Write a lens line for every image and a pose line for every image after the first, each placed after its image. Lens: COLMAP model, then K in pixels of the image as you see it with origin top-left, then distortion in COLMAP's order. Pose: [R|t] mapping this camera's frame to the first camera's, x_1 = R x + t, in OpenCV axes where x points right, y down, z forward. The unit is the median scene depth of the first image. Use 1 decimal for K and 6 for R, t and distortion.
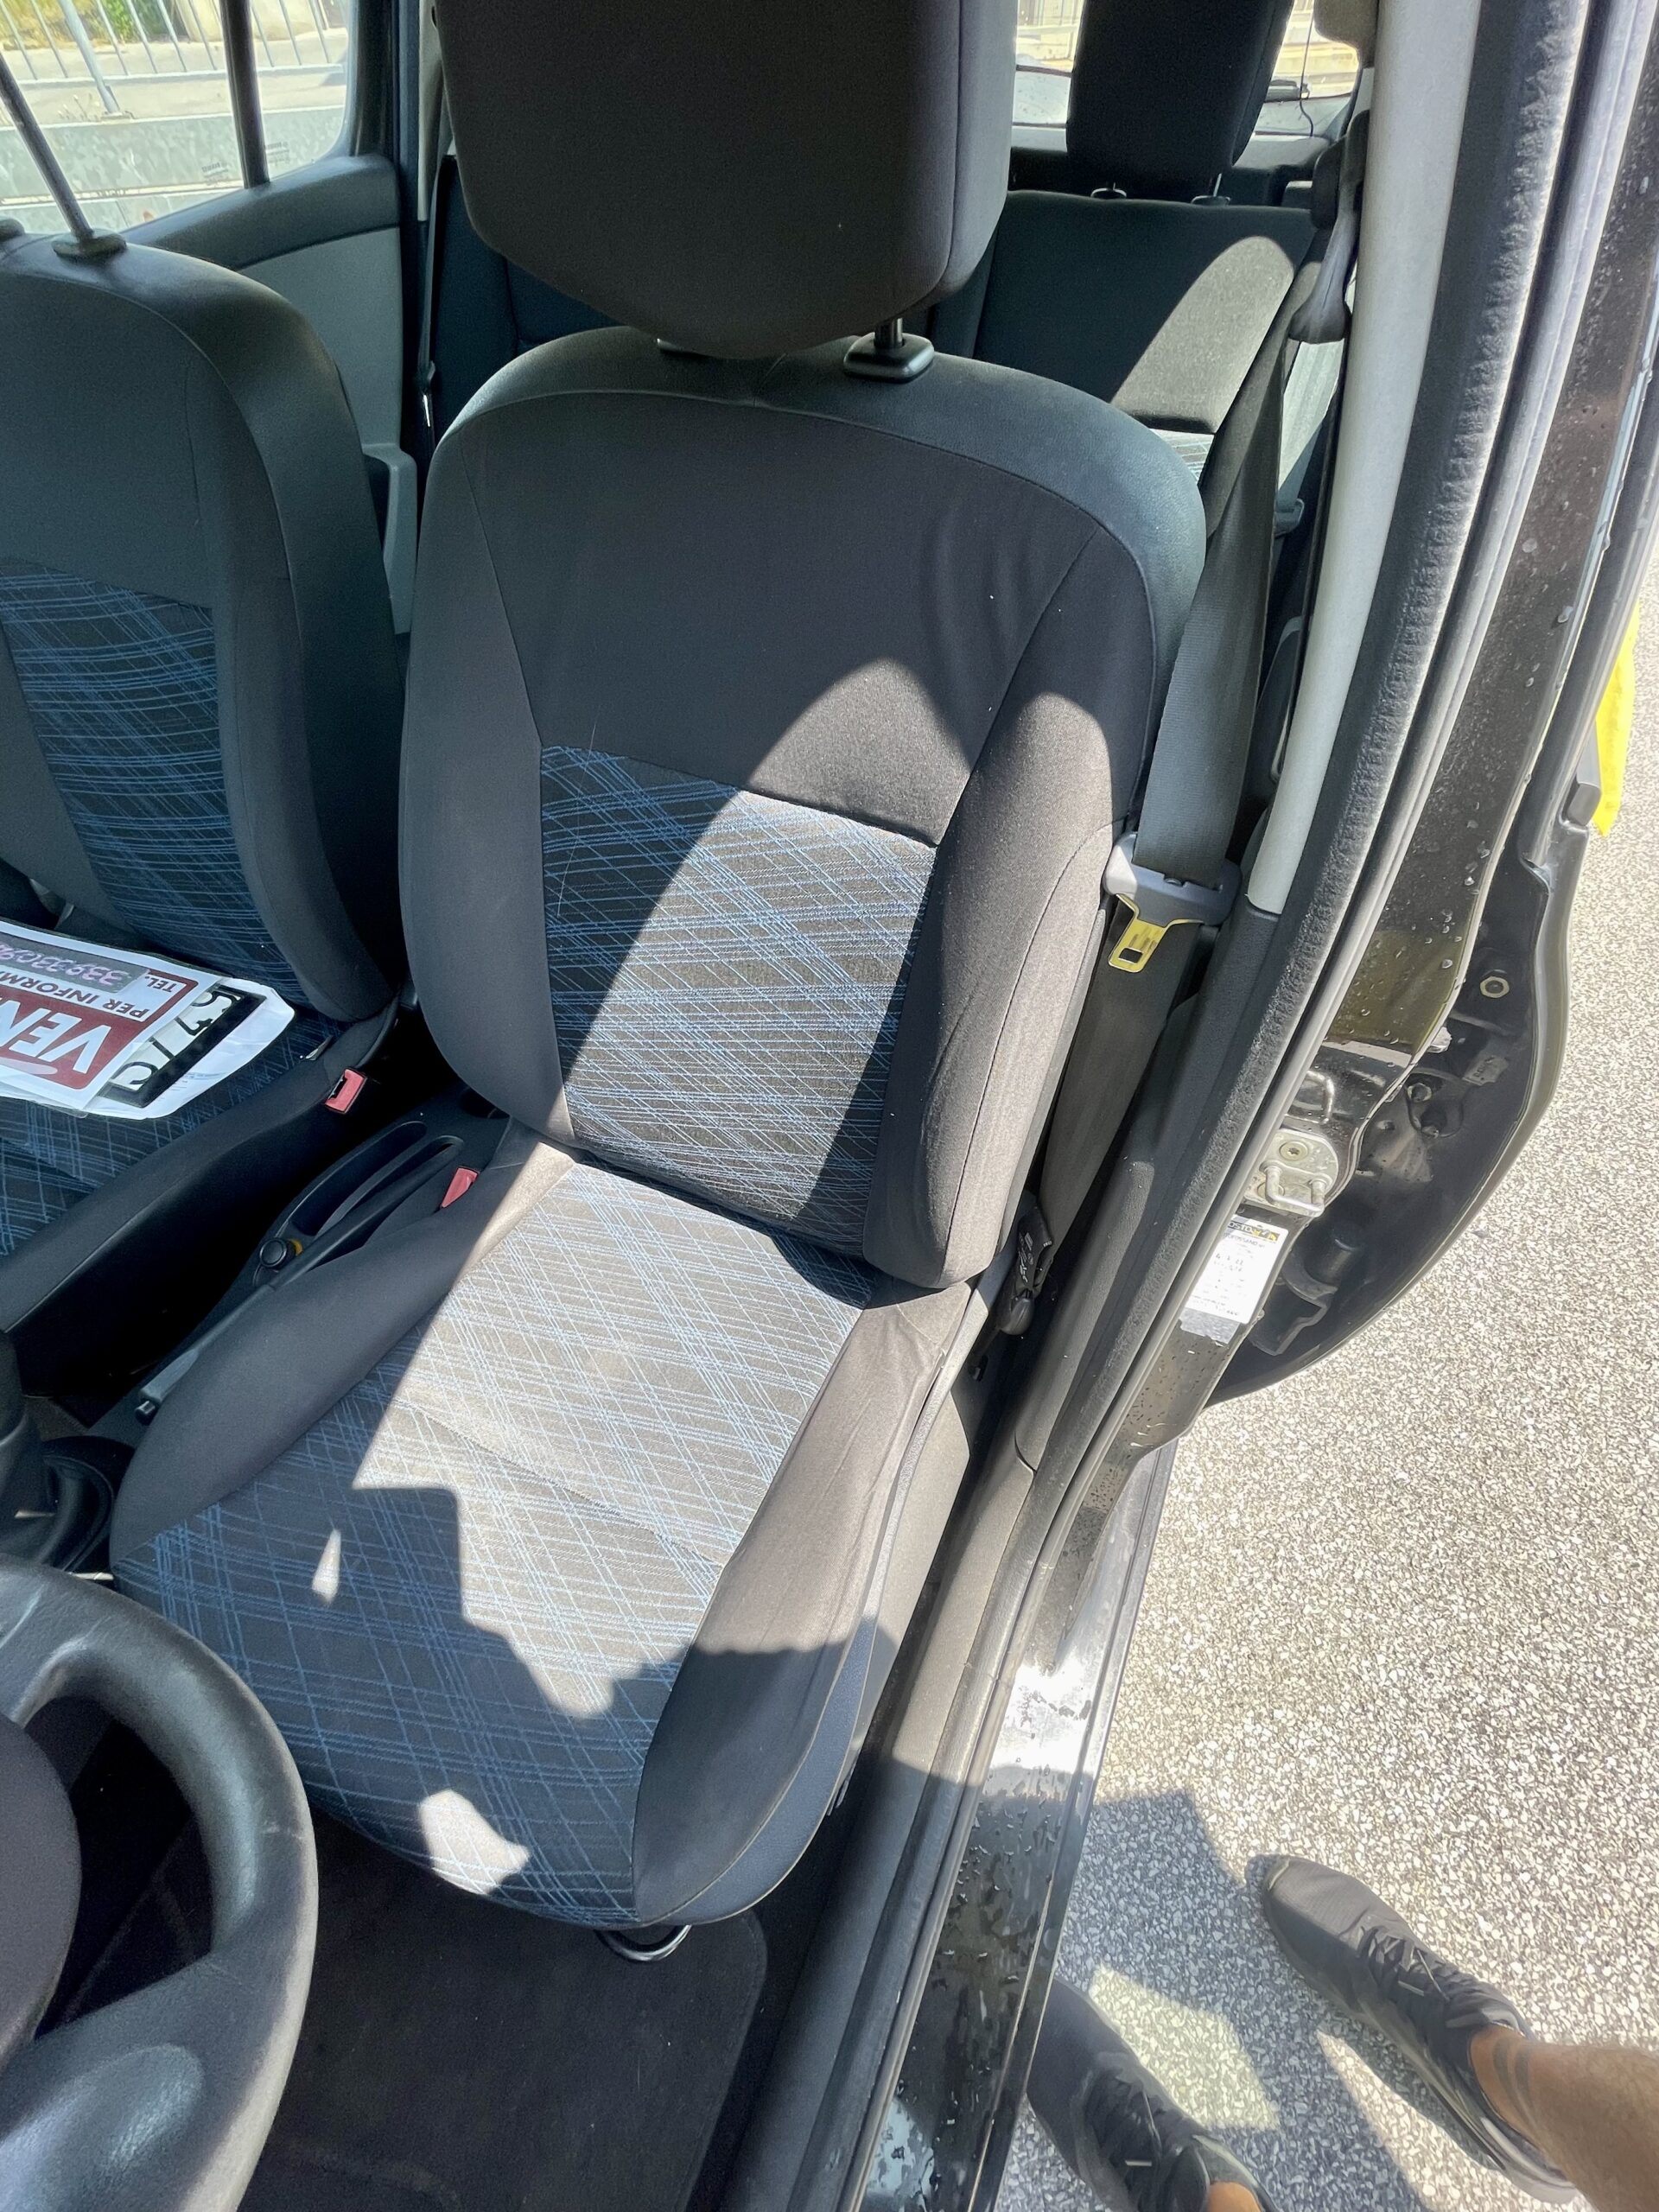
lens RADIAL K [[898.8, 0, 829.0], [0, 898.8, 1112.5], [0, 0, 1]] dist [0.001825, 0.007308]
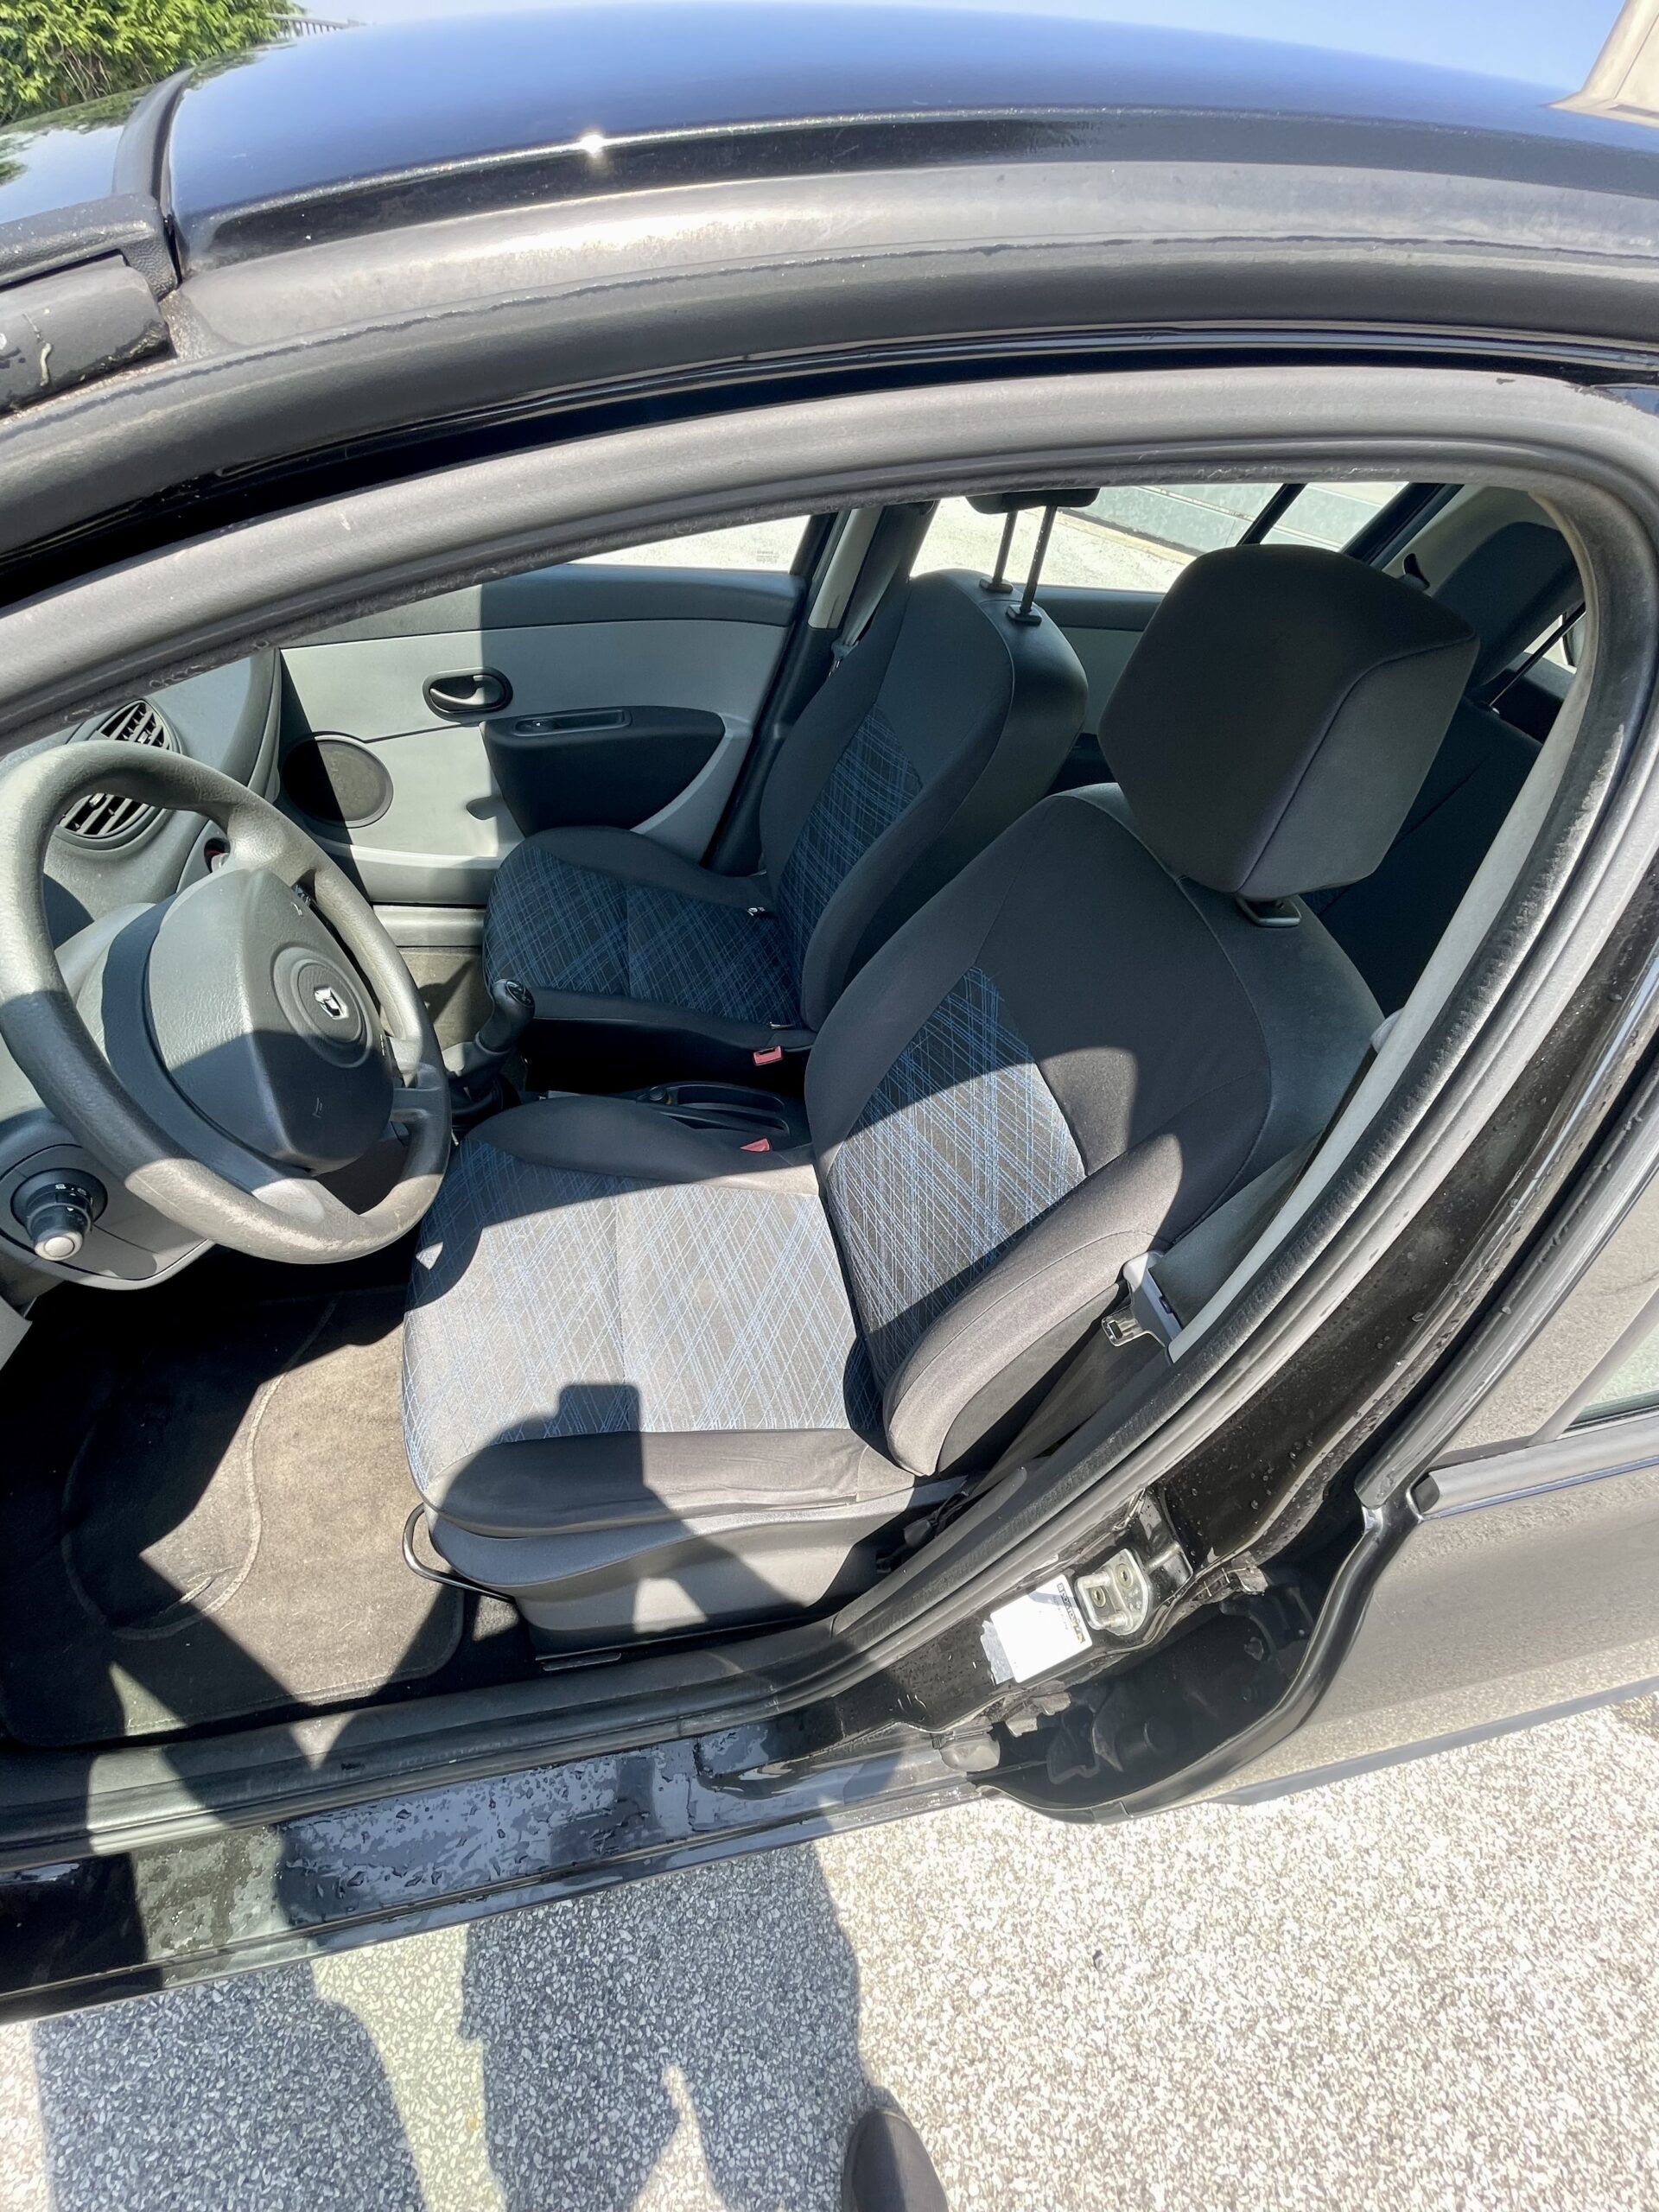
lens RADIAL K [[892.5, 0, 829.5], [0, 892.5, 1106.0], [0, 0, 1]] dist [0.001037, -0.001242]
pose [[0.579118, 0.646624, -0.496487, 0.319222], [-0.741976, 0.670383, 0.007643, -0.058157], [0.337779, 0.363955, 0.868010, -0.213737]]
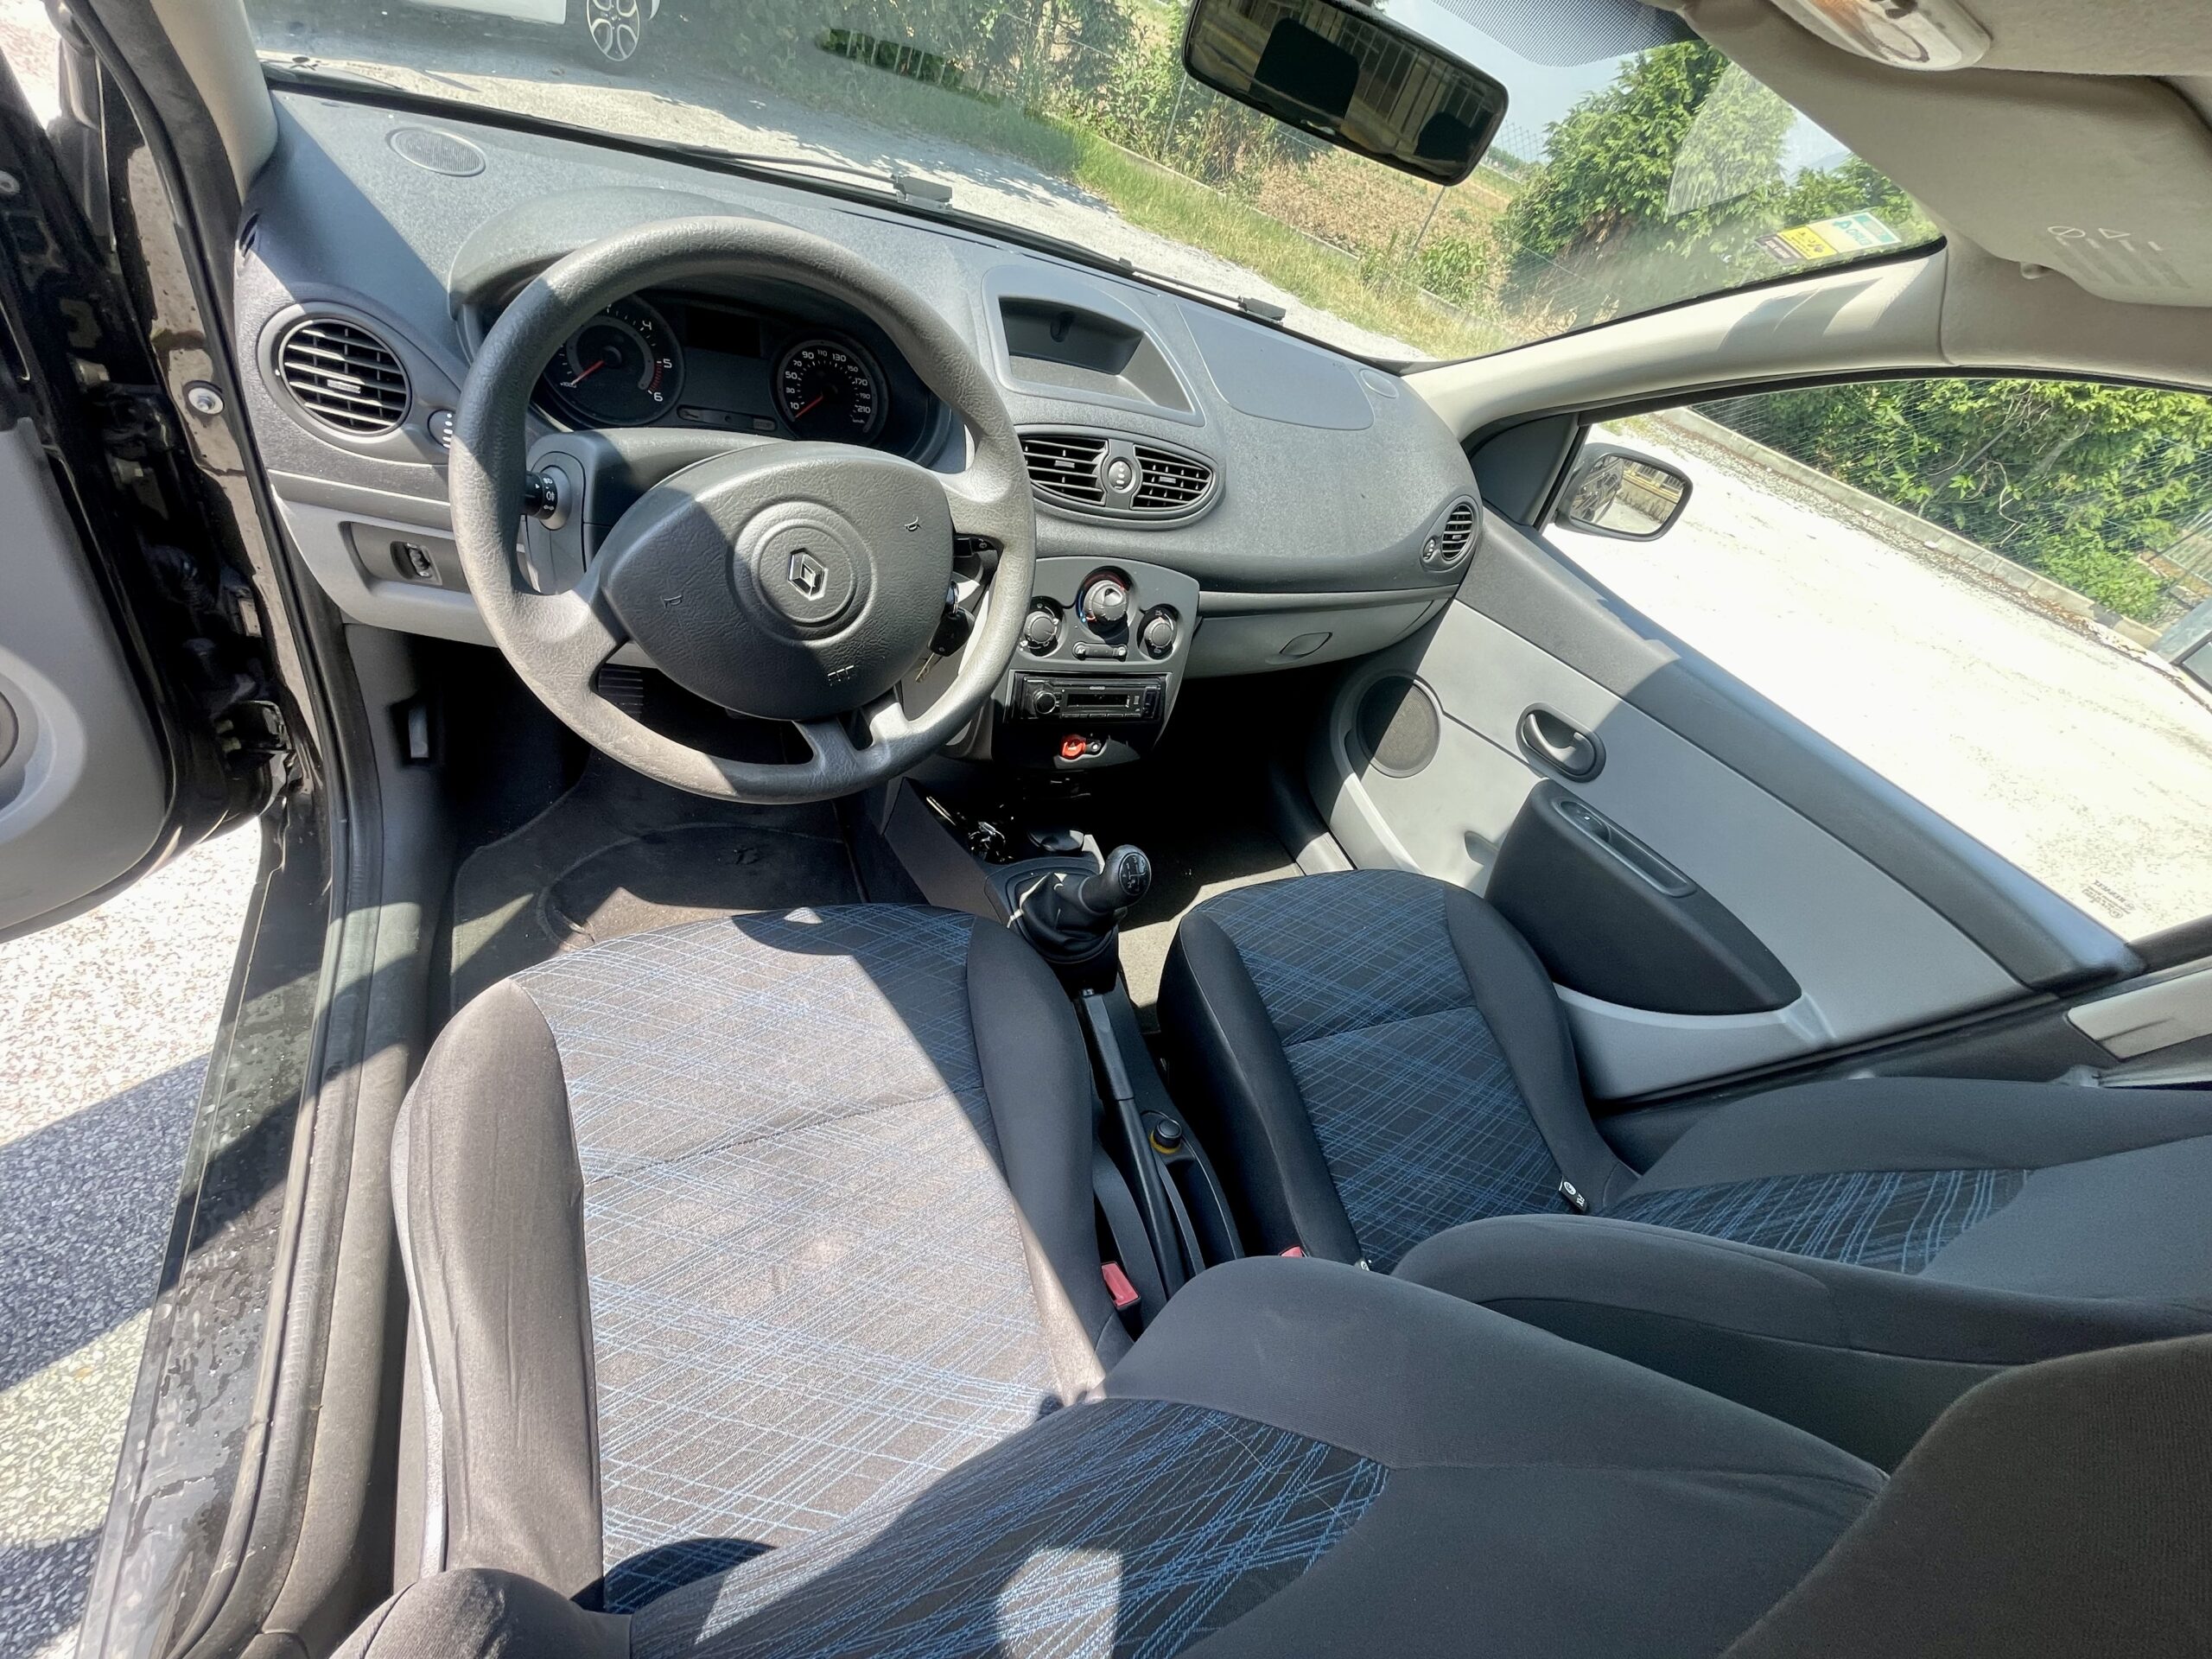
lens RADIAL K [[892.5, 0, 1107.6], [0, 892.5, 830.7], [0, 0, 1]] dist [0.001037, -0.001242]
pose [[-0.629028, 0.377013, -0.679842, 0.040354], [-0.759456, -0.111304, 0.640967, -0.444509], [0.165984, 0.919496, 0.356338, 0.246882]]
